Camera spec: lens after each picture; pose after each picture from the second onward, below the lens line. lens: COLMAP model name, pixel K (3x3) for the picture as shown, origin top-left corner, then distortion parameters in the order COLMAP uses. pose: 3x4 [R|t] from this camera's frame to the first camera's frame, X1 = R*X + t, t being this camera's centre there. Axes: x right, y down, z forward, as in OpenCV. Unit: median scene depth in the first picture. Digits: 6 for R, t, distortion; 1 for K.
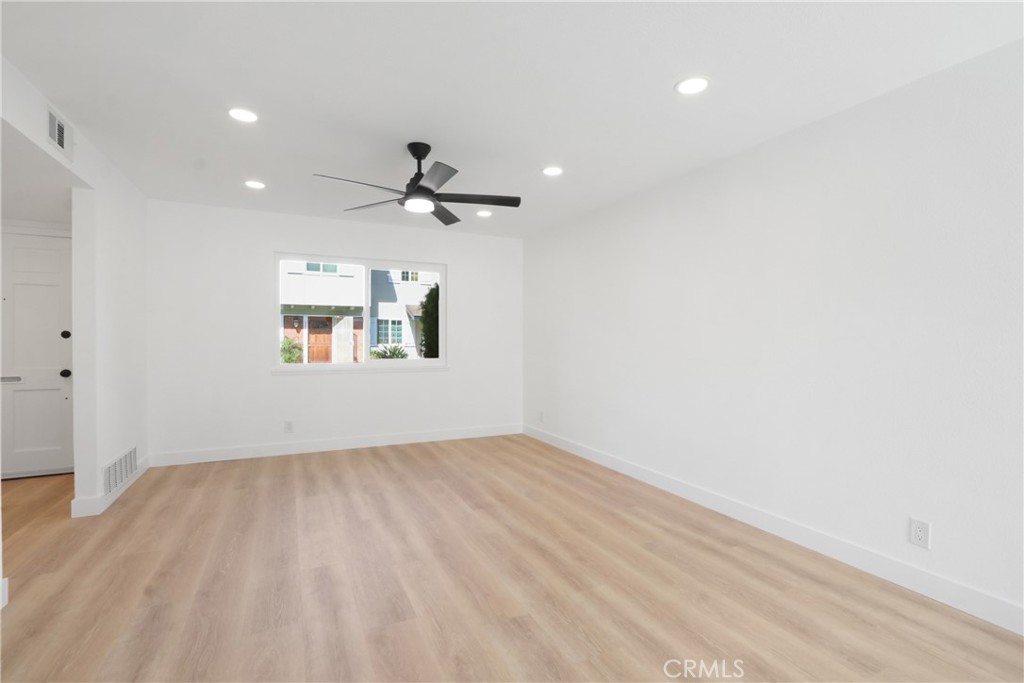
lens RADIAL K [[478.2, 0, 520.2], [0, 478.2, 342.9], [0, 0, 1]] dist [-0.013858, 0.000904]
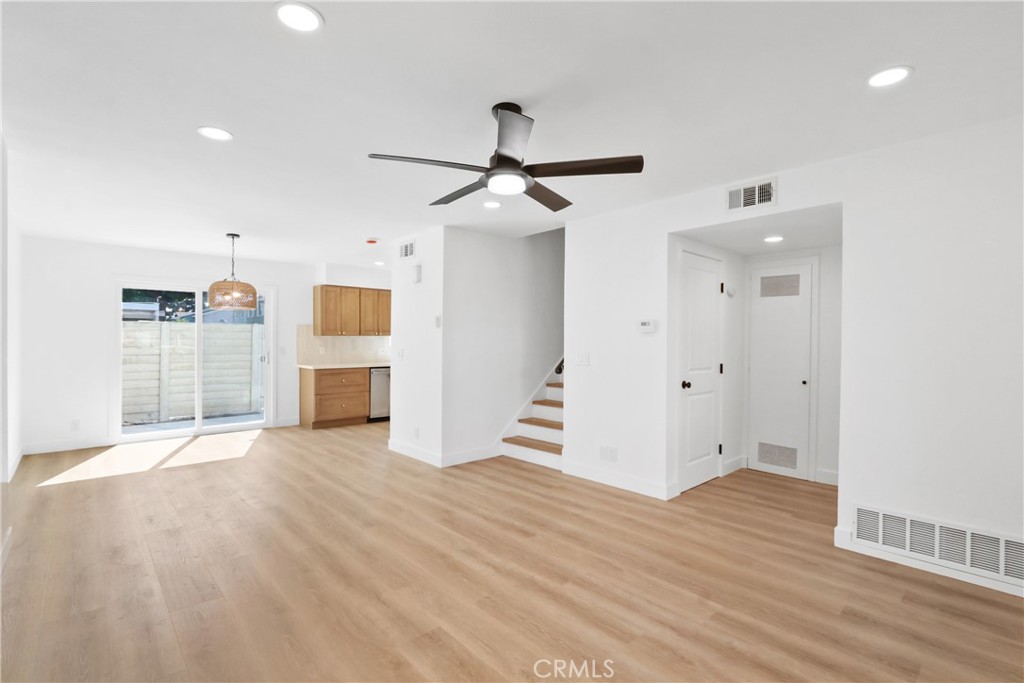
lens RADIAL K [[478.2, 0, 520.2], [0, 478.2, 342.9], [0, 0, 1]] dist [-0.013858, 0.000904]
pose [[-0.958500, -0.009496, -0.284933, -0.016432], [-0.013500, 0.999836, 0.012089, -0.045104], [0.284771, 0.015434, -0.958471, 1.759972]]
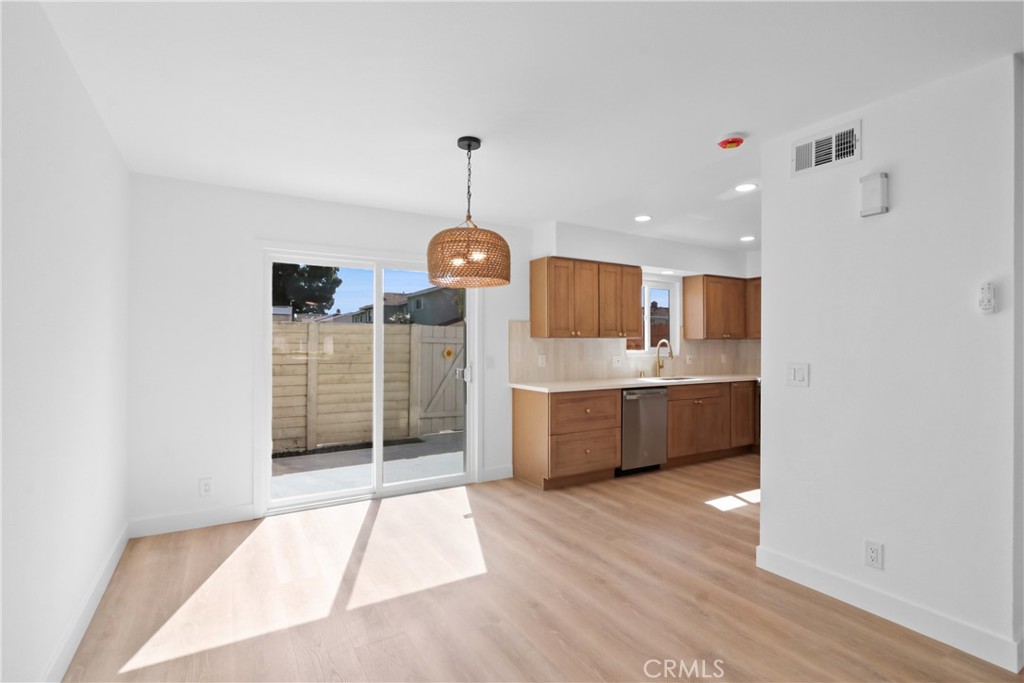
lens RADIAL K [[490.9, 0, 522.0], [0, 490.9, 343.3], [0, 0, 1]] dist [-0.014864, 0.001538]
pose [[-0.995979, -0.007425, -0.089280, 0.465123], [-0.008081, 0.999943, 0.006986, -0.031690], [0.089223, 0.007680, -0.995982, 0.746603]]
